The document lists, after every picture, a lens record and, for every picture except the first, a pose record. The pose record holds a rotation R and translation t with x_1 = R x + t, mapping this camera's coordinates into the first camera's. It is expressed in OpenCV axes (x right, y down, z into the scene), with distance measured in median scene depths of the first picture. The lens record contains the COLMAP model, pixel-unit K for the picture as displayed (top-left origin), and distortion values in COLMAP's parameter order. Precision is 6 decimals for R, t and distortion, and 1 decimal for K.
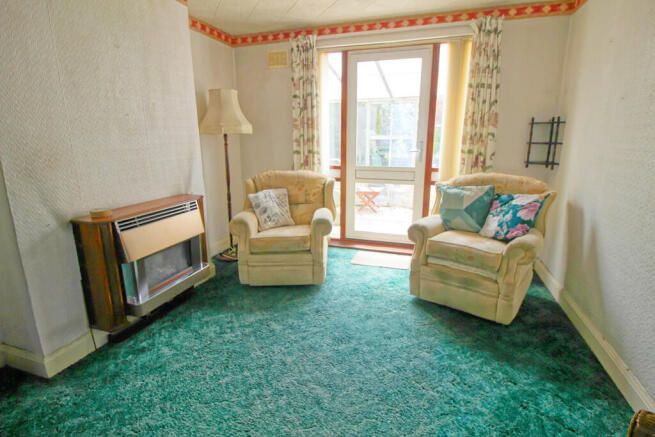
lens RADIAL K [[330.0, 0, 324.9], [0, 330.0, 216.7], [0, 0, 1]] dist [-0.001709, -0.000544]
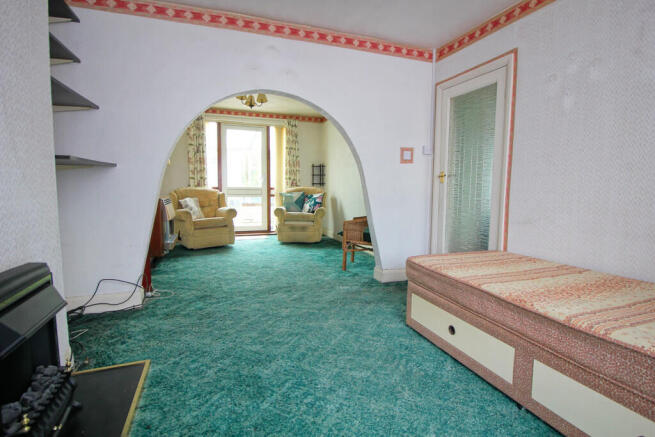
lens RADIAL K [[330.0, 0, 328.6], [0, 330.0, 218.6], [0, 0, 1]] dist [-0.001709, -0.000544]
pose [[0.786512, -0.048625, 0.615658, -0.674181], [0.132056, 0.987080, -0.090743, 0.279962], [-0.603292, 0.152672, 0.782771, -0.754898]]
